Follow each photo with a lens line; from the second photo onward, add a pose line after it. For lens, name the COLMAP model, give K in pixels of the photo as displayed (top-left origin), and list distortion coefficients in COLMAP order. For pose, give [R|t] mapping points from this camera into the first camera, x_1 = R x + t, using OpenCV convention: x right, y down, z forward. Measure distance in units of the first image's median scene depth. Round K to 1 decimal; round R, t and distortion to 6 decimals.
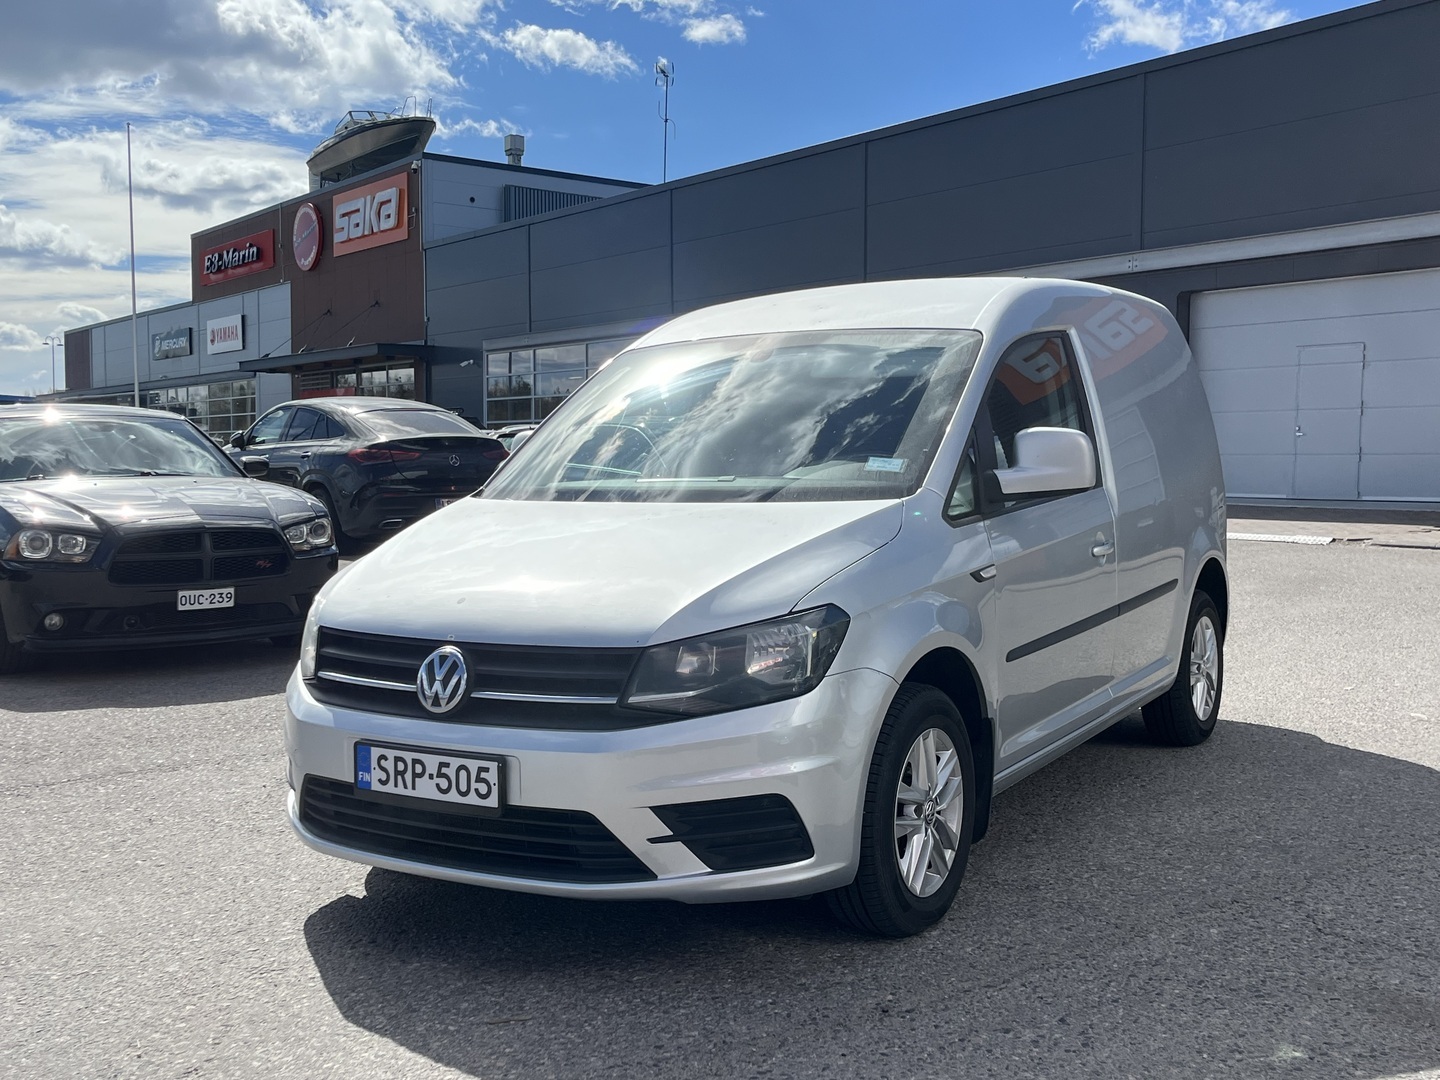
lens RADIAL K [[1503.3, 0, 715.6], [0, 1503.3, 542.1], [0, 0, 1]] dist [0.028037, 0.000000]
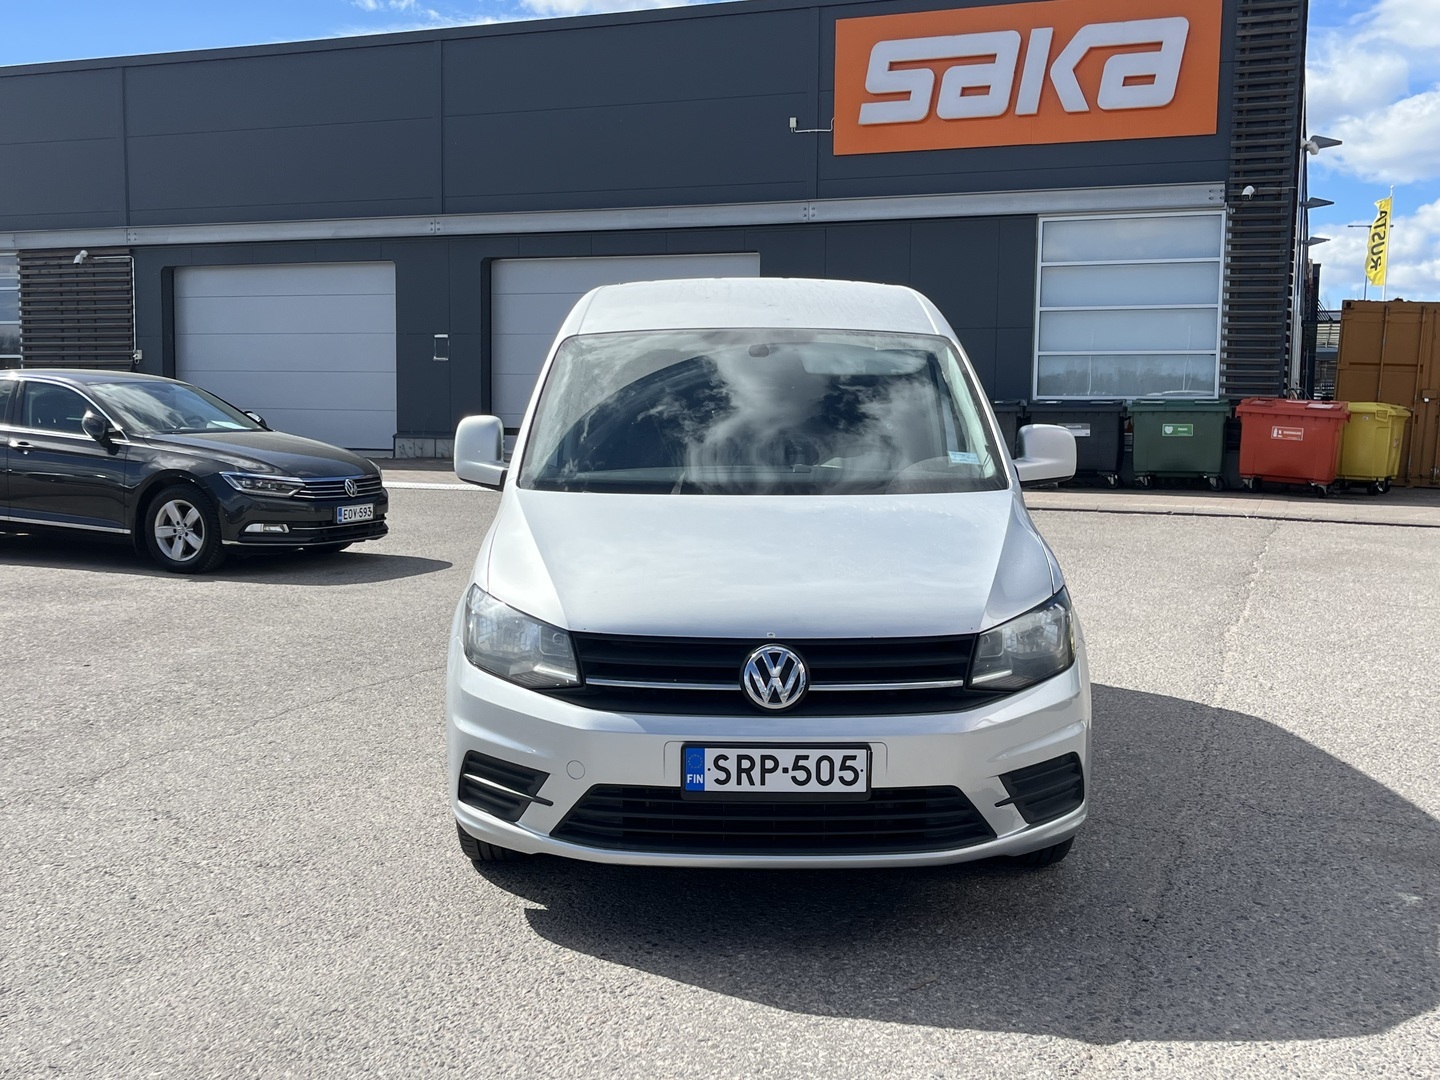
lens RADIAL K [[1503.3, 0, 713.6], [0, 1503.3, 533.8], [0, 0, 1]] dist [0.028037, 0.000000]
pose [[0.848193, -0.028439, 0.528923, -0.771605], [0.013249, 0.999384, 0.032488, -0.040458], [-0.529522, -0.020549, 0.848048, 0.155346]]
